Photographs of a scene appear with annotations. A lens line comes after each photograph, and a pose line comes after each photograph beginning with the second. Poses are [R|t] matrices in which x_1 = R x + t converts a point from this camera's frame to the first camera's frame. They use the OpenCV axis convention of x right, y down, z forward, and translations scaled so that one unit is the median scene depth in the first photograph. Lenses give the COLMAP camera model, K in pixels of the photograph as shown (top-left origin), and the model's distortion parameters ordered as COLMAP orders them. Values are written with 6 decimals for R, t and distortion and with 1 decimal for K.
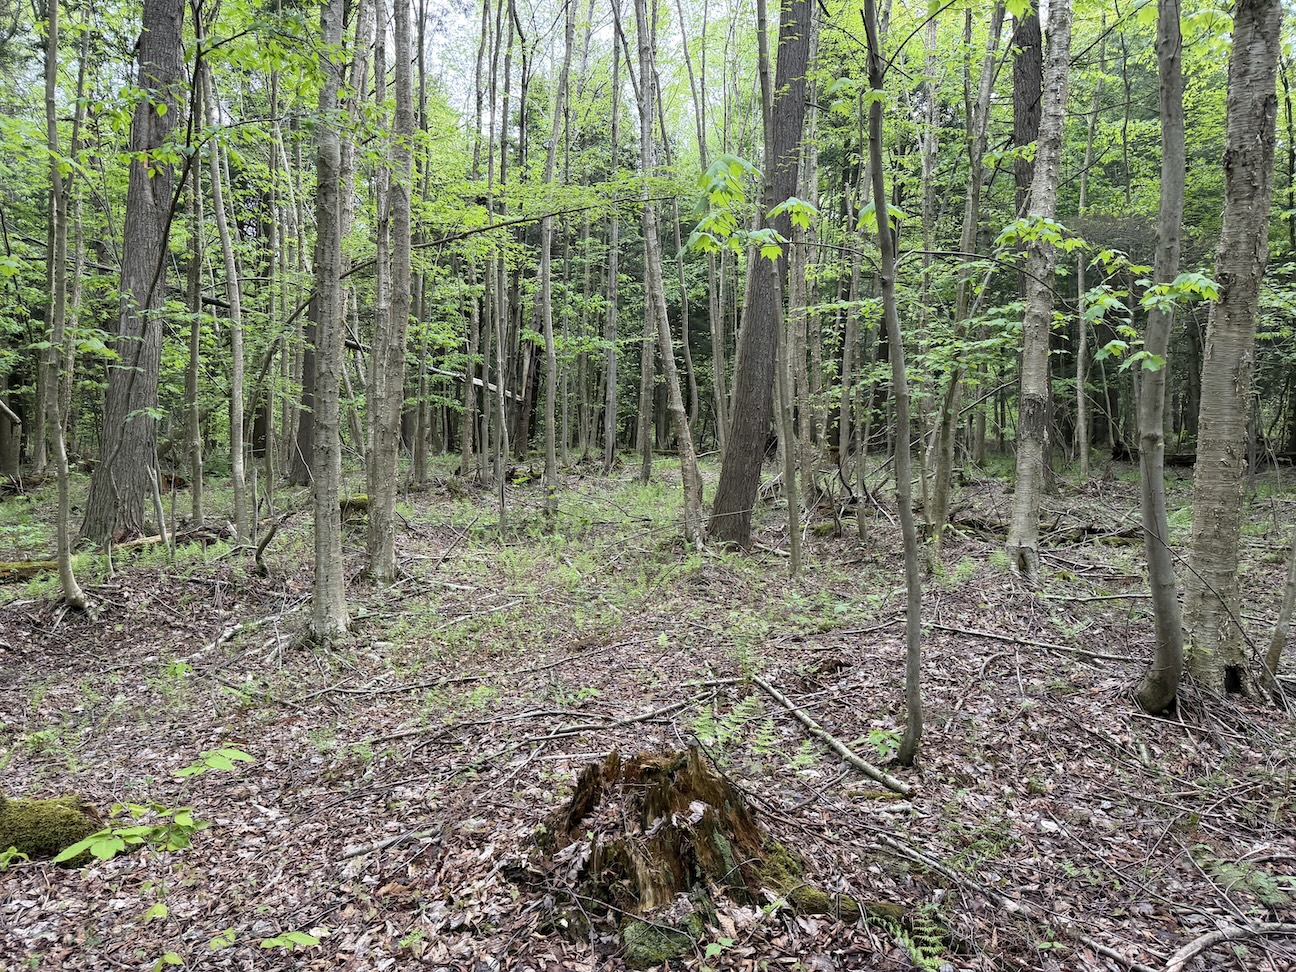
lens RADIAL K [[900.6, 0, 646.7], [0, 900.6, 484.1], [0, 0, 1]] dist [-0.005305, -0.010194]
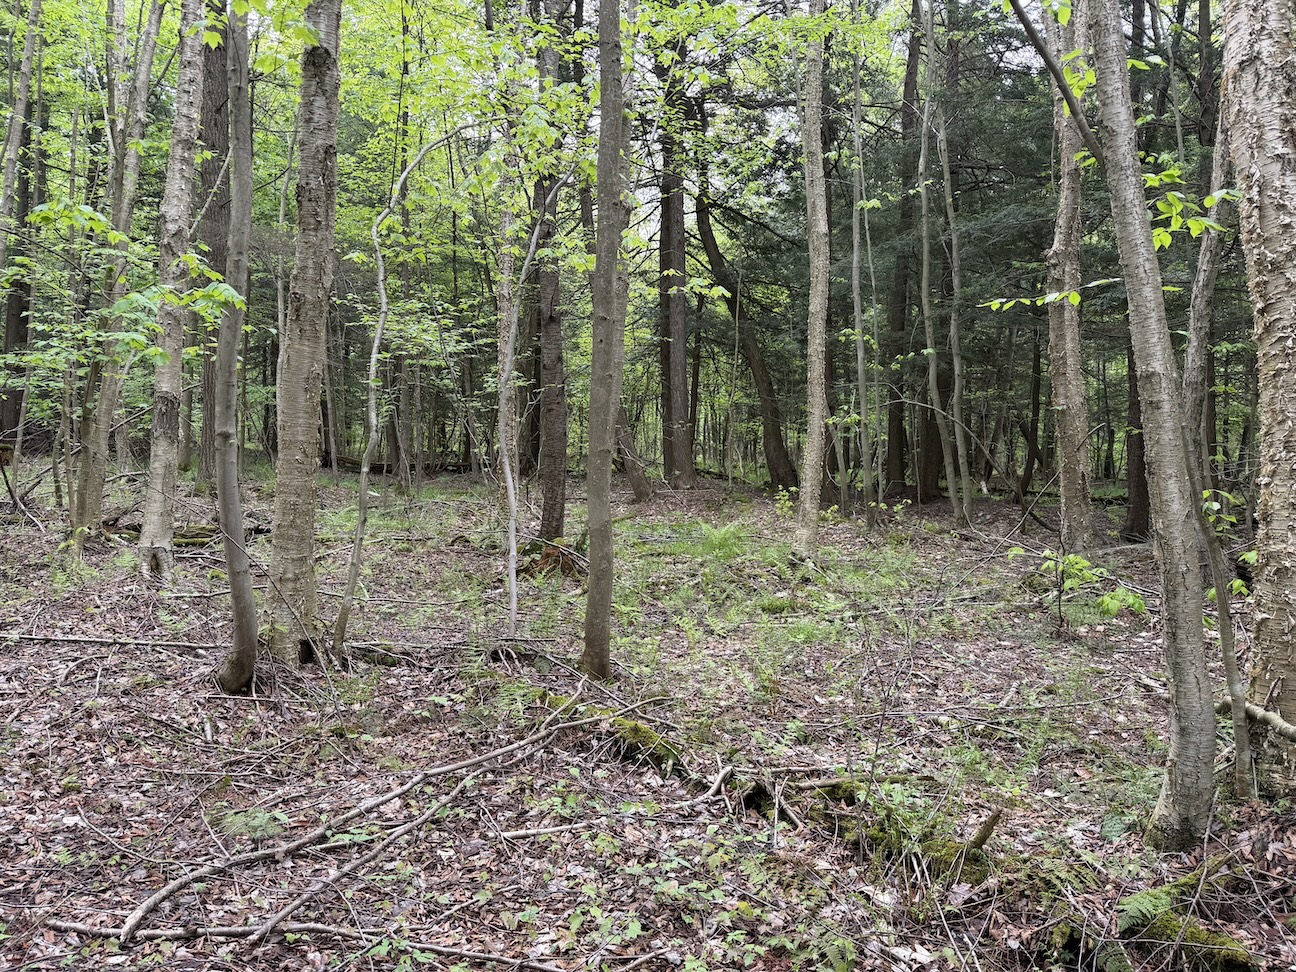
lens RADIAL K [[900.6, 0, 647.6], [0, 900.6, 484.6], [0, 0, 1]] dist [-0.005305, -0.010194]
pose [[0.690624, 0.003262, 0.723207, 0.129577], [0.002307, 0.999975, -0.006714, 0.015311], [-0.723210, 0.006306, 0.690599, -0.100489]]
